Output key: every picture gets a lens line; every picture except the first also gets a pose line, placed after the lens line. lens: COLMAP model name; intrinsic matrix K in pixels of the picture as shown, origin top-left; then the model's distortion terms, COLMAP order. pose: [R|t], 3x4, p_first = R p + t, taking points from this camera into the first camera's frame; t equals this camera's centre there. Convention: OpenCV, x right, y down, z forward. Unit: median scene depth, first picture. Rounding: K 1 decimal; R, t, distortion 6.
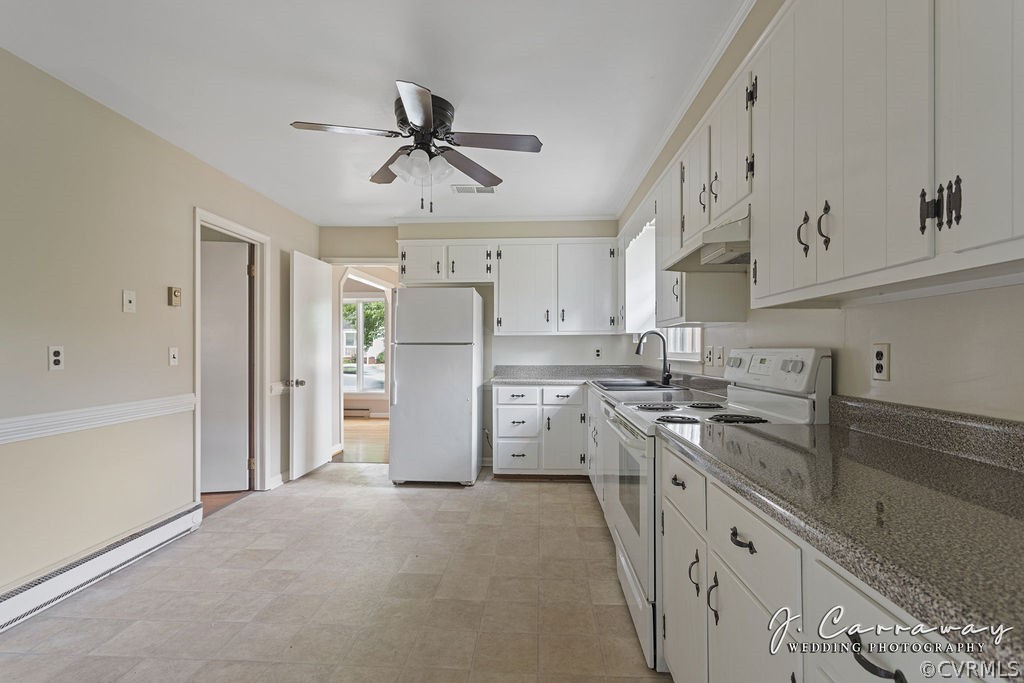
lens RADIAL K [[496.6, 0, 504.4], [0, 496.6, 347.5], [0, 0, 1]] dist [-0.001702, 0.004271]
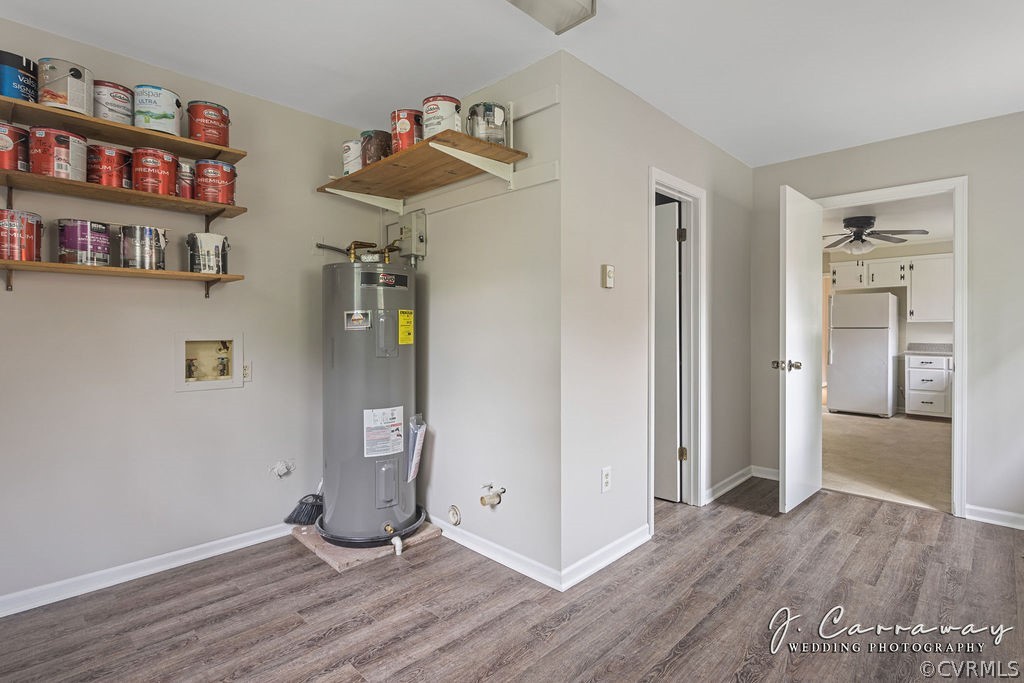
lens RADIAL K [[496.6, 0, 512.2], [0, 496.6, 331.6], [0, 0, 1]] dist [-0.001702, 0.004271]
pose [[0.752579, 0.000373, -0.658502, 0.073997], [0.003129, 0.999987, 0.004143, -0.006716], [0.658495, -0.005179, 0.752568, -0.956547]]
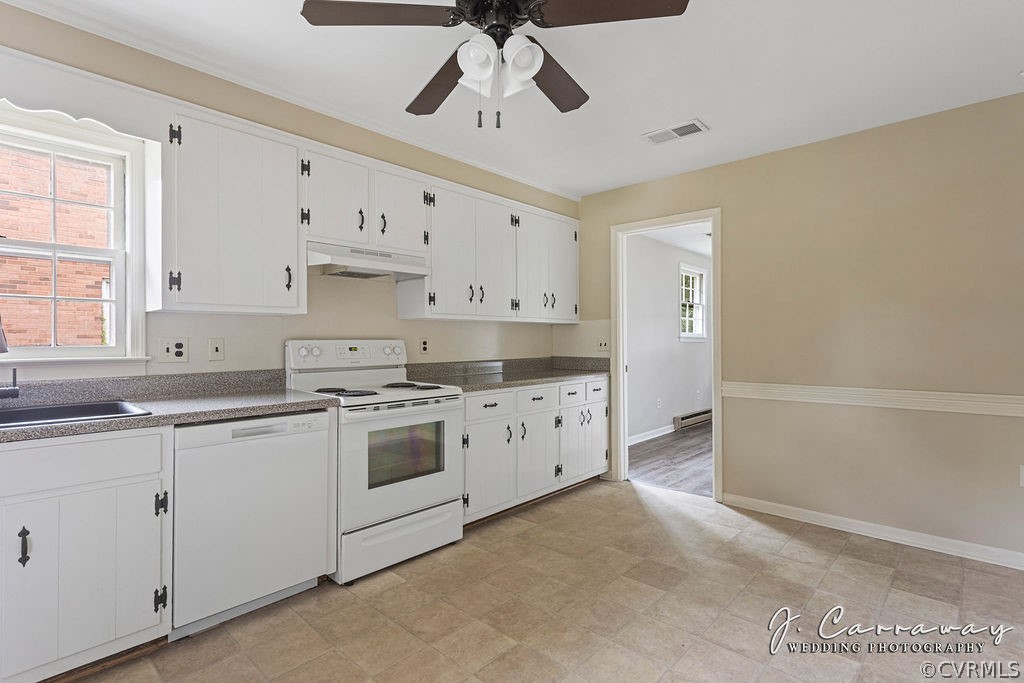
lens RADIAL K [[496.6, 0, 525.0], [0, 496.6, 336.9], [0, 0, 1]] dist [-0.001702, 0.004271]
pose [[-0.793507, 0.004332, 0.608546, -0.359109], [-0.001213, 0.999961, -0.008700, 0.002597], [-0.608560, -0.007642, -0.793471, 0.907126]]
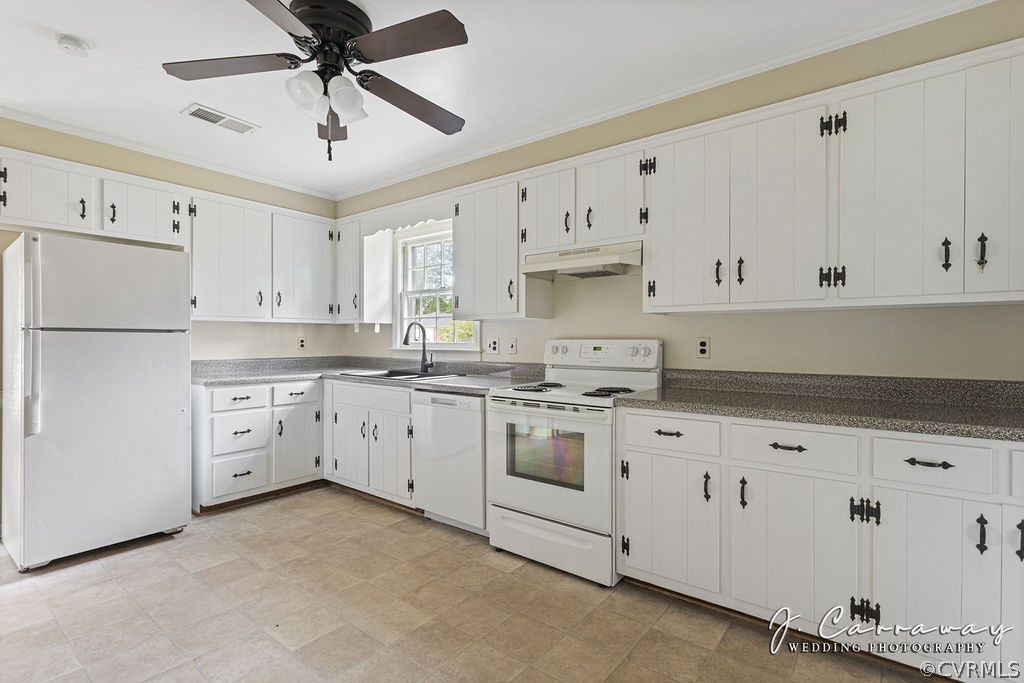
lens RADIAL K [[496.6, 0, 519.1], [0, 496.6, 341.3], [0, 0, 1]] dist [-0.001702, 0.004271]
pose [[0.552838, -0.001962, 0.833287, -0.384941], [-0.005322, 0.999969, 0.005885, 0.000151], [-0.833272, -0.007688, 0.552810, 0.203996]]
